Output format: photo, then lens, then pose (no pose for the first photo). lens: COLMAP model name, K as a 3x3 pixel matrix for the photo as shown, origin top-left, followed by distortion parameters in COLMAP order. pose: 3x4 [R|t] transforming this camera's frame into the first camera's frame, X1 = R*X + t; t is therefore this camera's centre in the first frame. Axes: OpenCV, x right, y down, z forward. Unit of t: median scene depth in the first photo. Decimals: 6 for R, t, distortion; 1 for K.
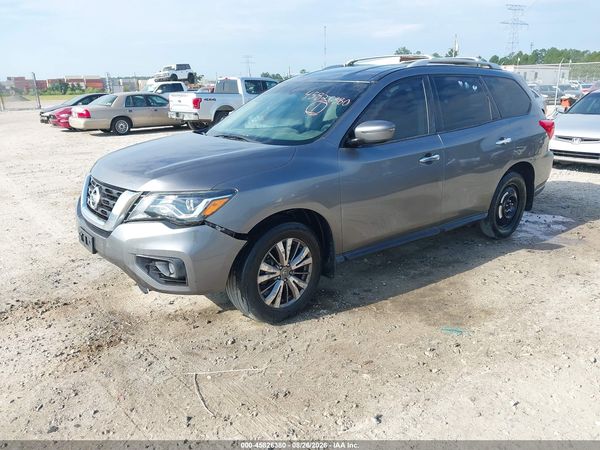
lens RADIAL K [[475.0, 0, 295.4], [0, 475.0, 226.8], [0, 0, 1]] dist [0.031019, -0.012422]
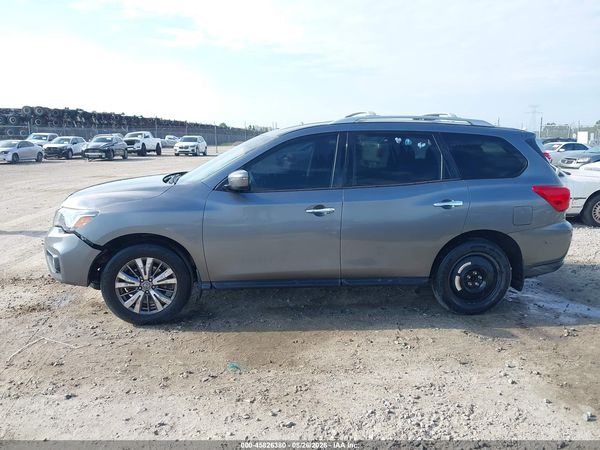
lens RADIAL K [[475.0, 0, 295.4], [0, 475.0, 226.8], [0, 0, 1]] dist [0.031019, -0.012422]
pose [[0.849042, 0.123119, -0.513779, 0.912153], [-0.172444, 0.983789, -0.049223, -0.057778], [0.499390, 0.130390, 0.856509, 0.119124]]
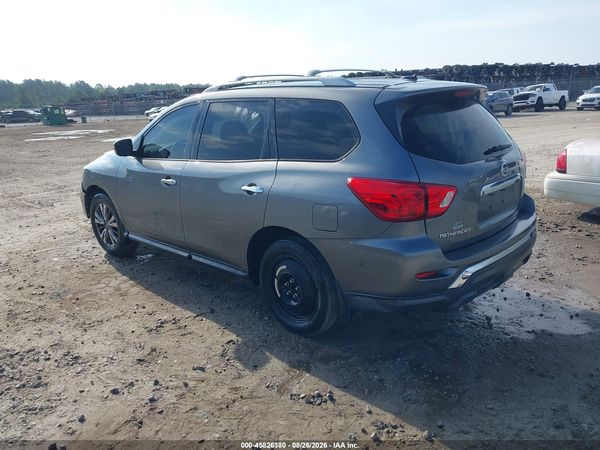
lens RADIAL K [[475.0, 0, 295.4], [0, 475.0, 226.8], [0, 0, 1]] dist [0.031019, -0.012422]
pose [[0.140417, 0.271606, -0.952110, 1.615863], [-0.246441, 0.940960, 0.232081, -0.432216], [0.958932, 0.202051, 0.199061, 1.287378]]
